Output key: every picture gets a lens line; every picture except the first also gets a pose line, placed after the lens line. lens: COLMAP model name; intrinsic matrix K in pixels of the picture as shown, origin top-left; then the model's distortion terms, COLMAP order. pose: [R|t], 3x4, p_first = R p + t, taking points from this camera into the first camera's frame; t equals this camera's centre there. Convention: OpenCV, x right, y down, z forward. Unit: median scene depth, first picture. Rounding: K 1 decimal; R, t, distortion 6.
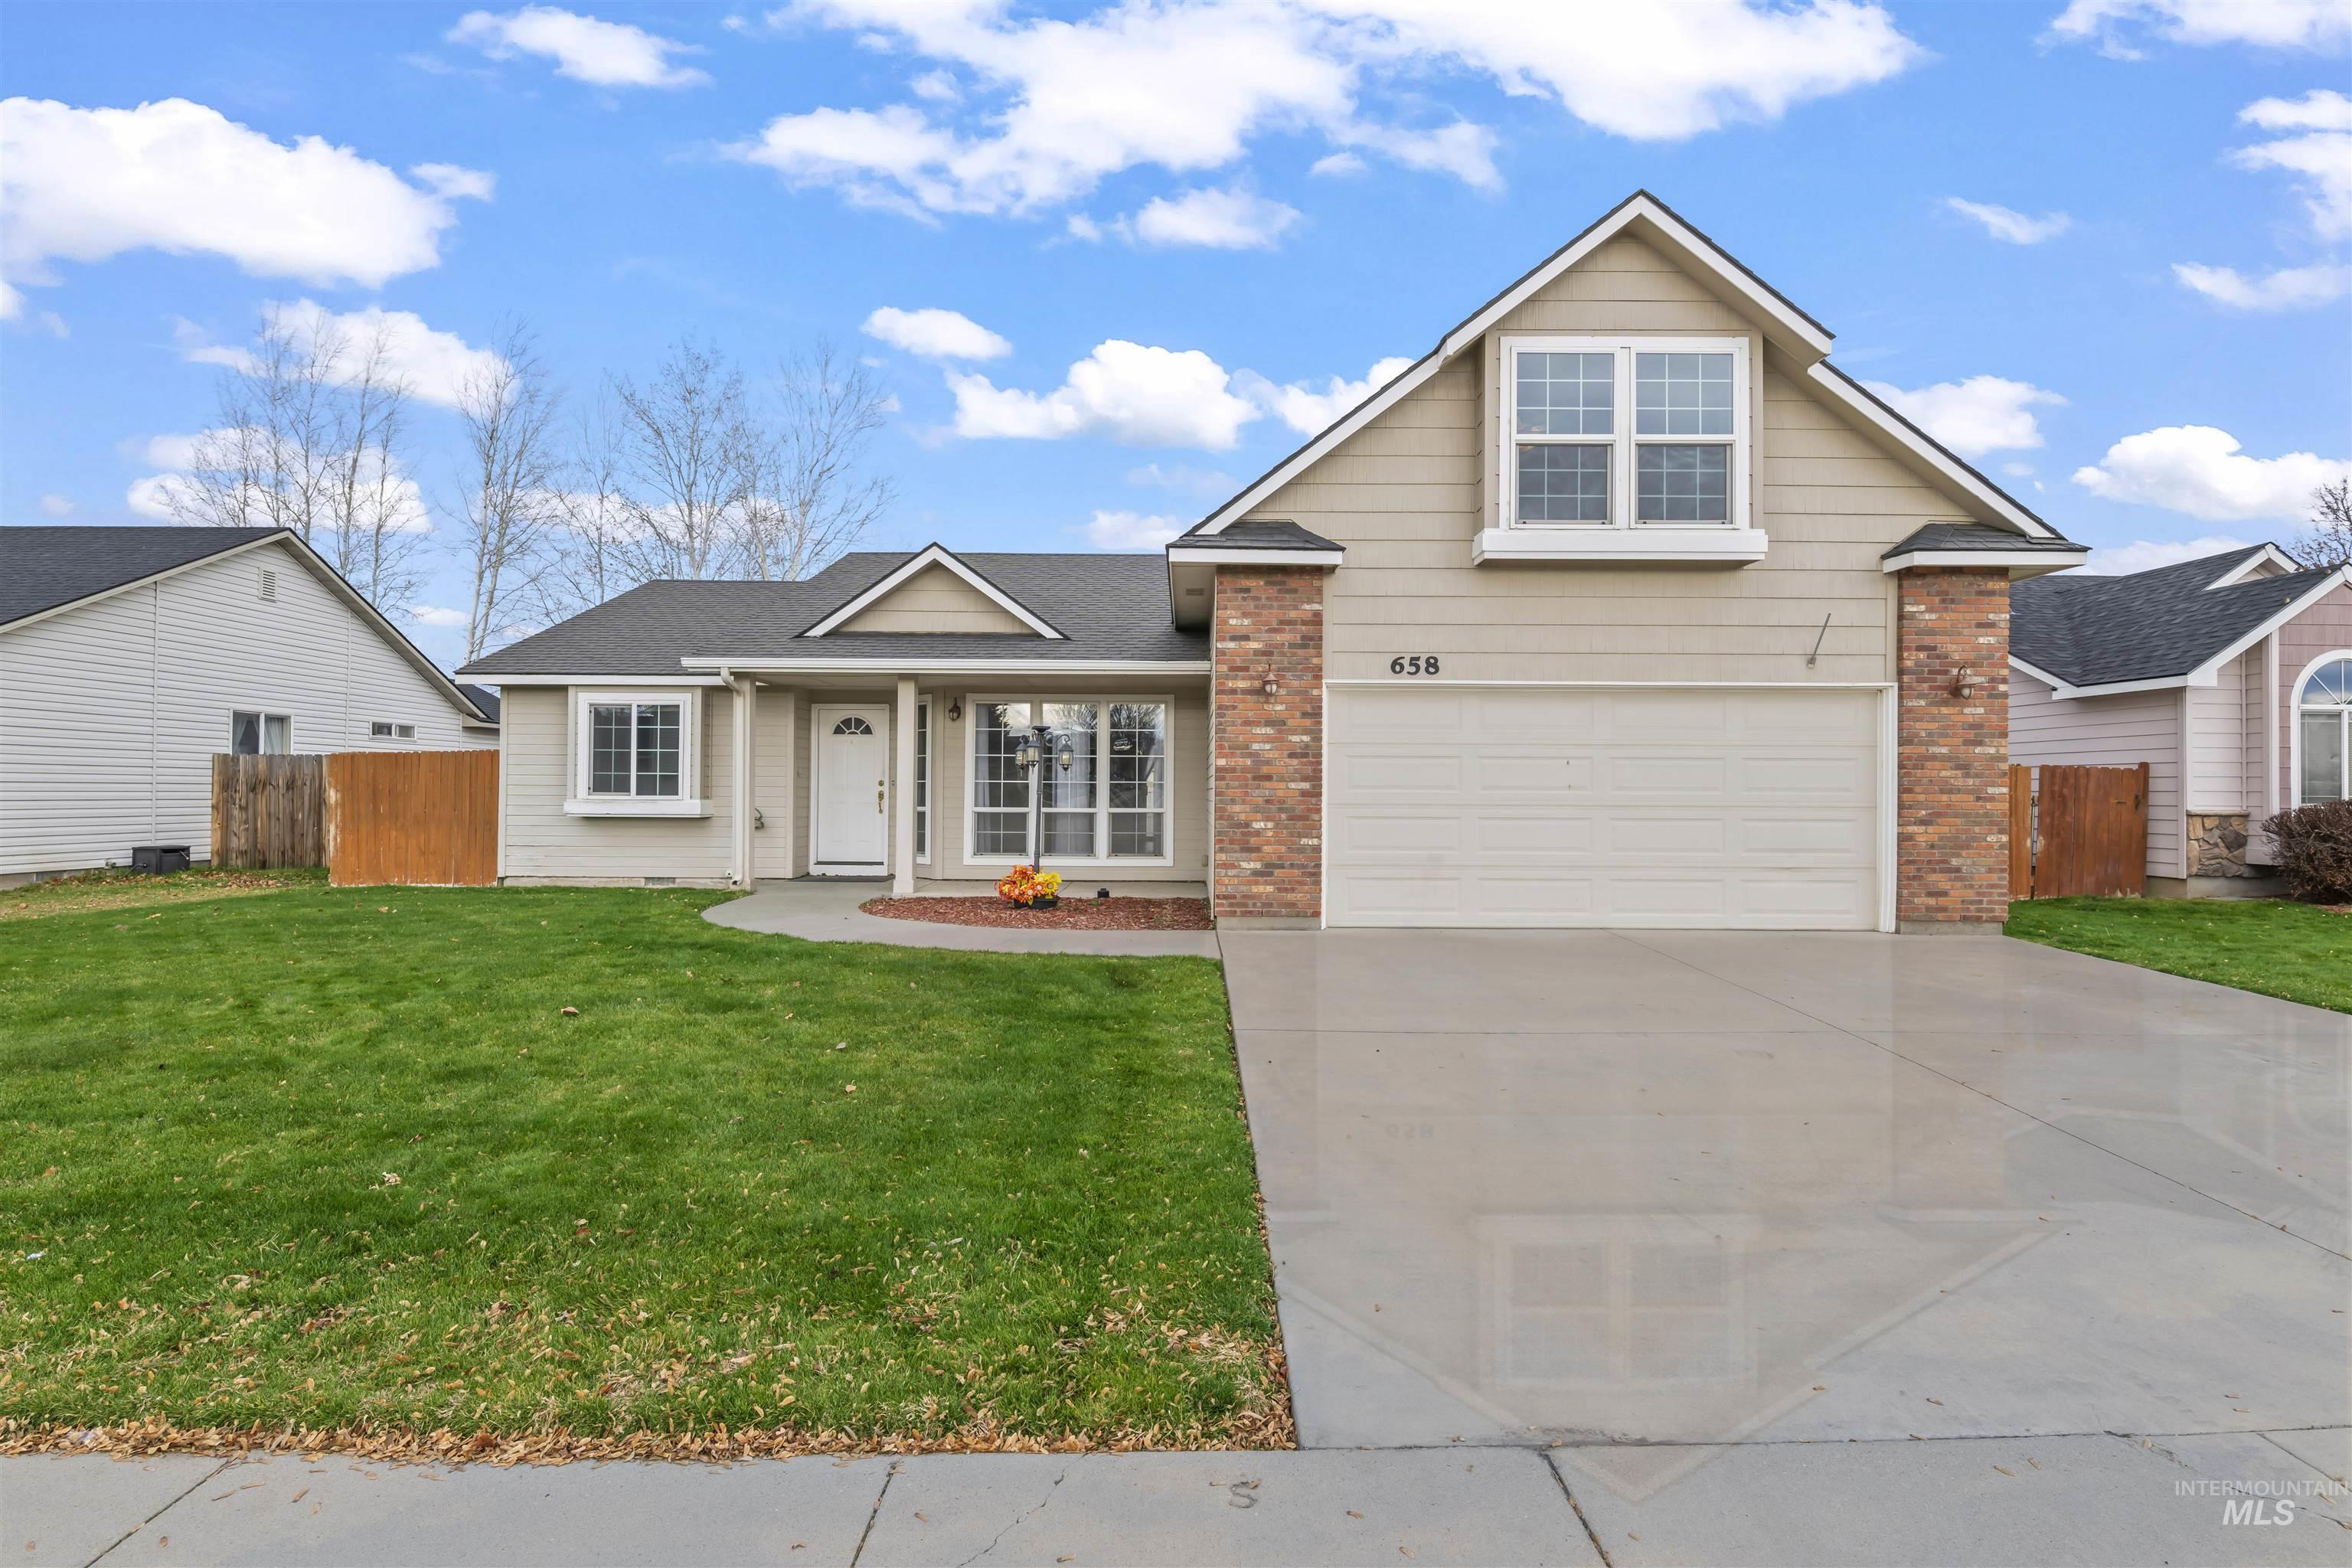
lens RADIAL K [[1080.0, 0, 1176.0], [0, 1080.0, 784.0], [0, 0, 1]] dist [0.000693, -0.000140]
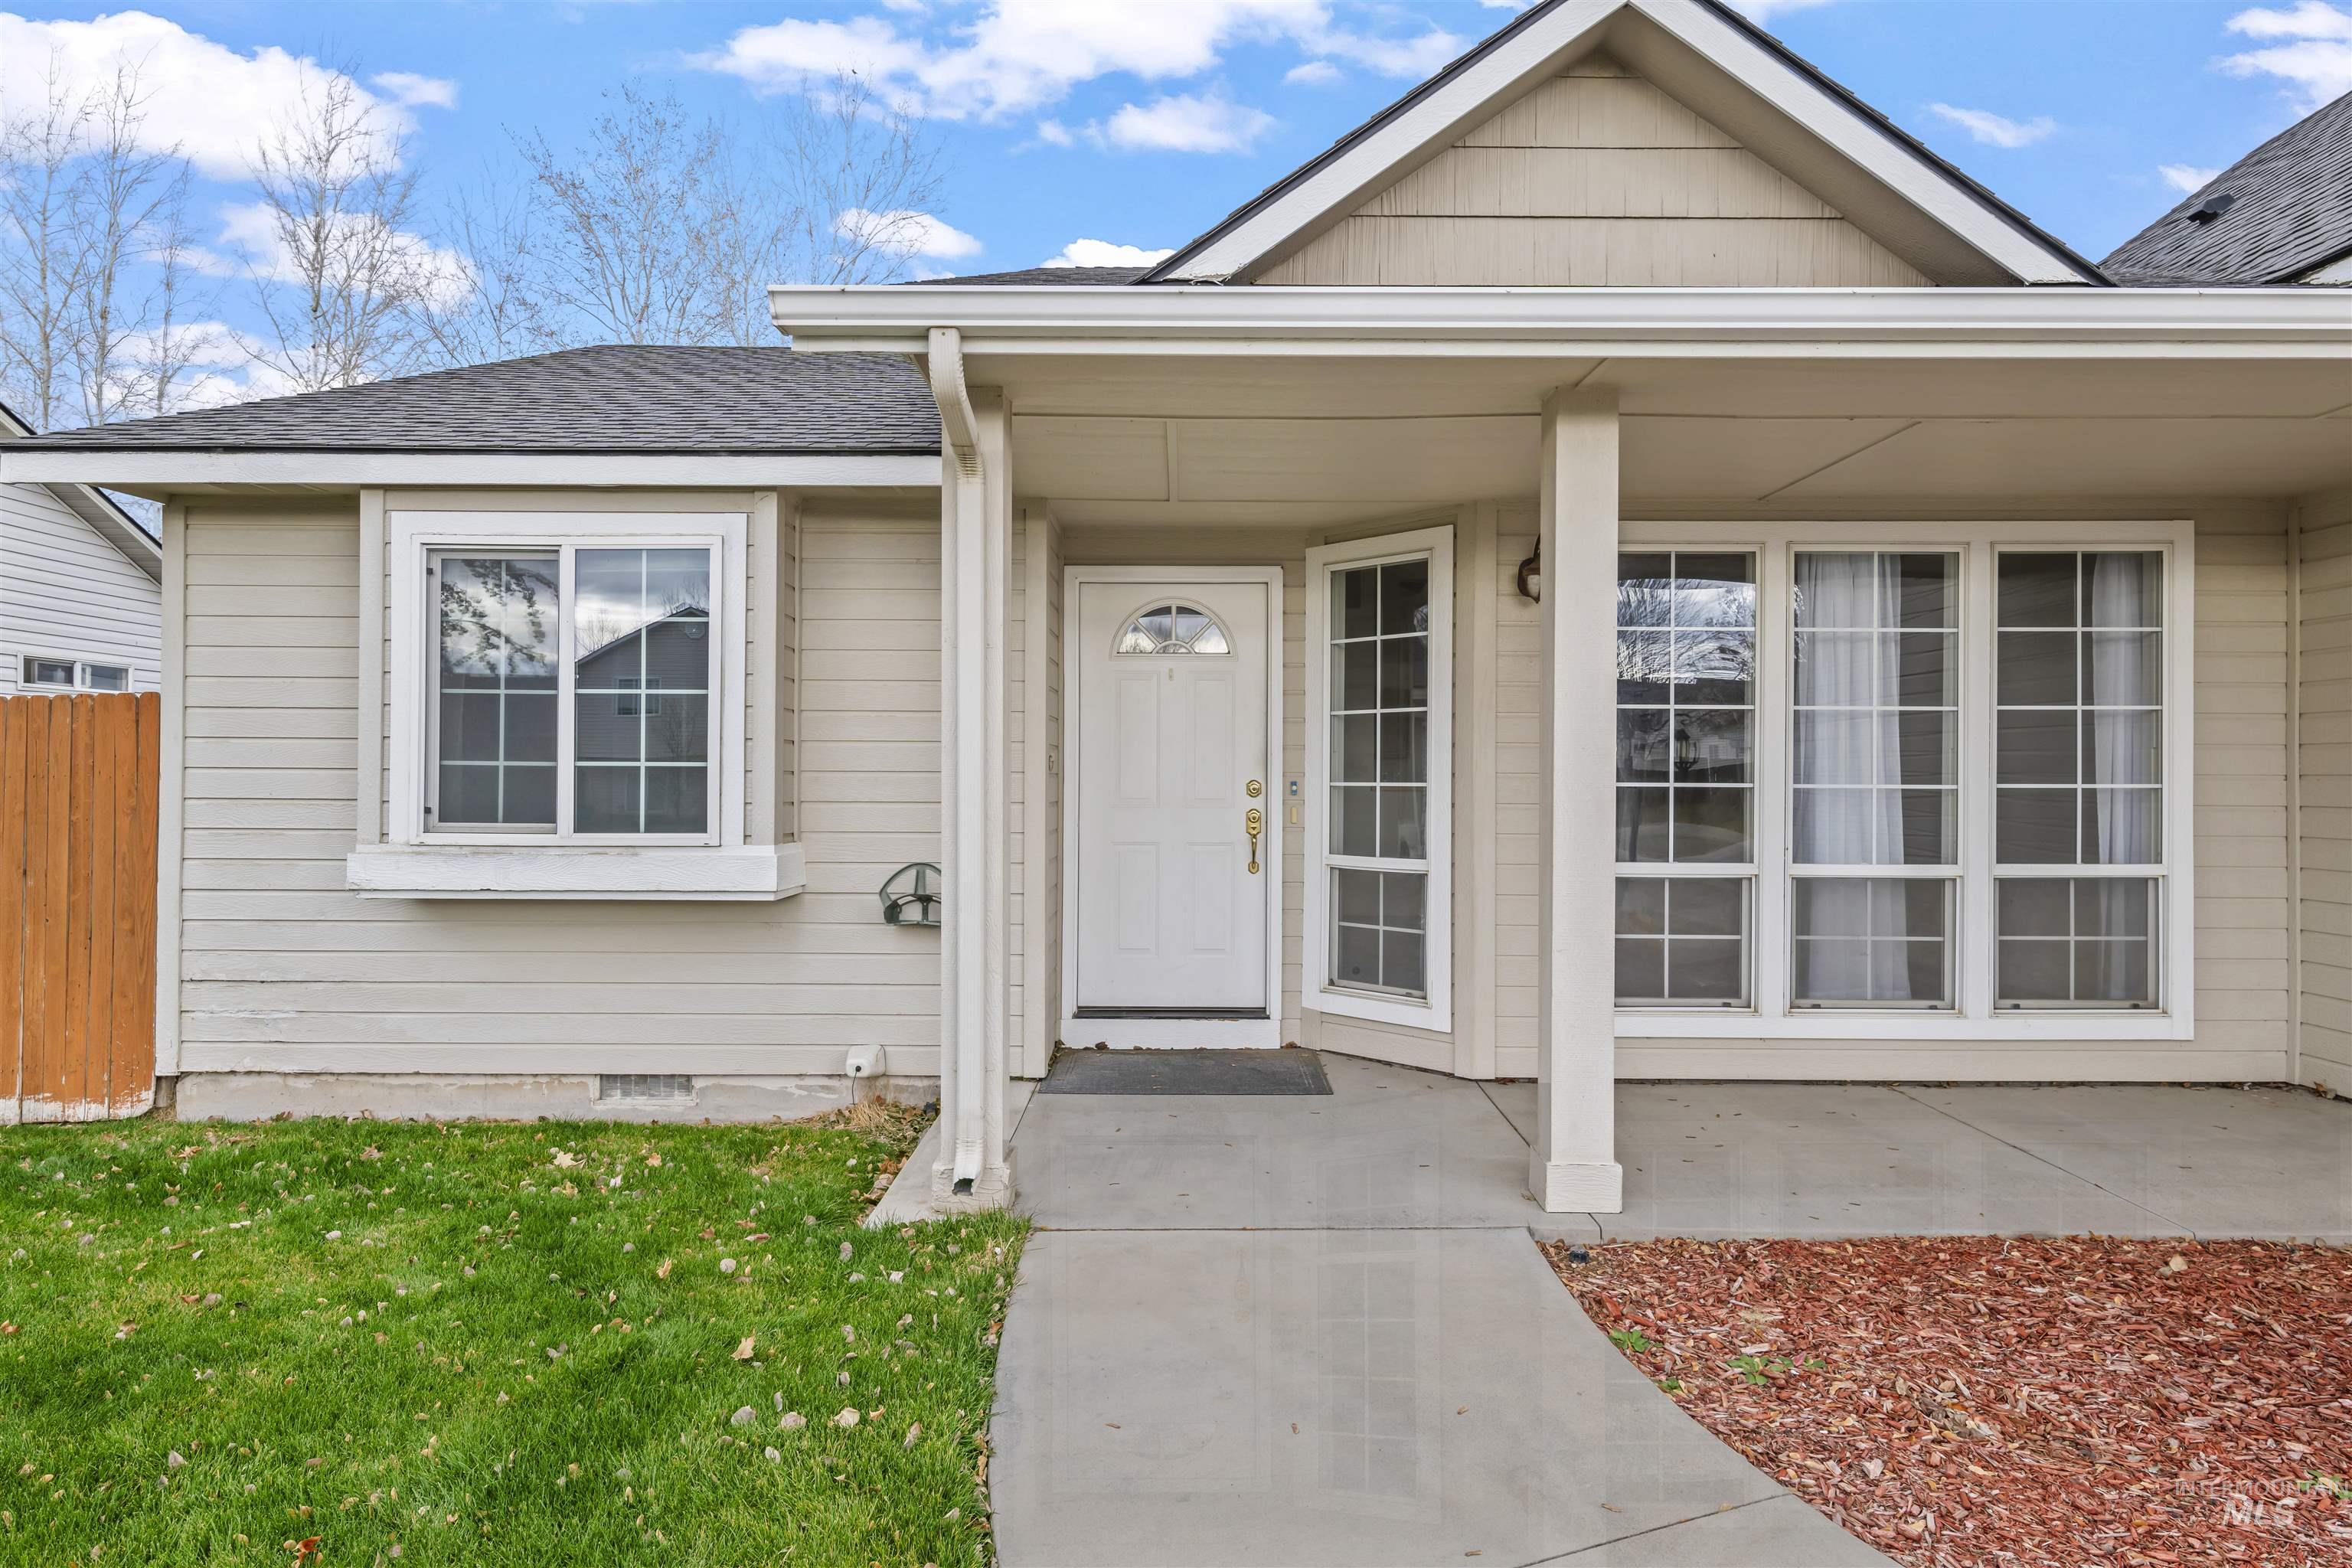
lens RADIAL K [[1269.2, 0, 1184.0], [0, 1269.2, 767.2], [0, 0, 1]] dist [0.004010, 0.000348]
pose [[0.999996, -0.002542, -0.001334, -0.457876], [0.002543, 0.999996, 0.000868, -0.012411], [0.001332, -0.000871, 0.999999, 0.896847]]
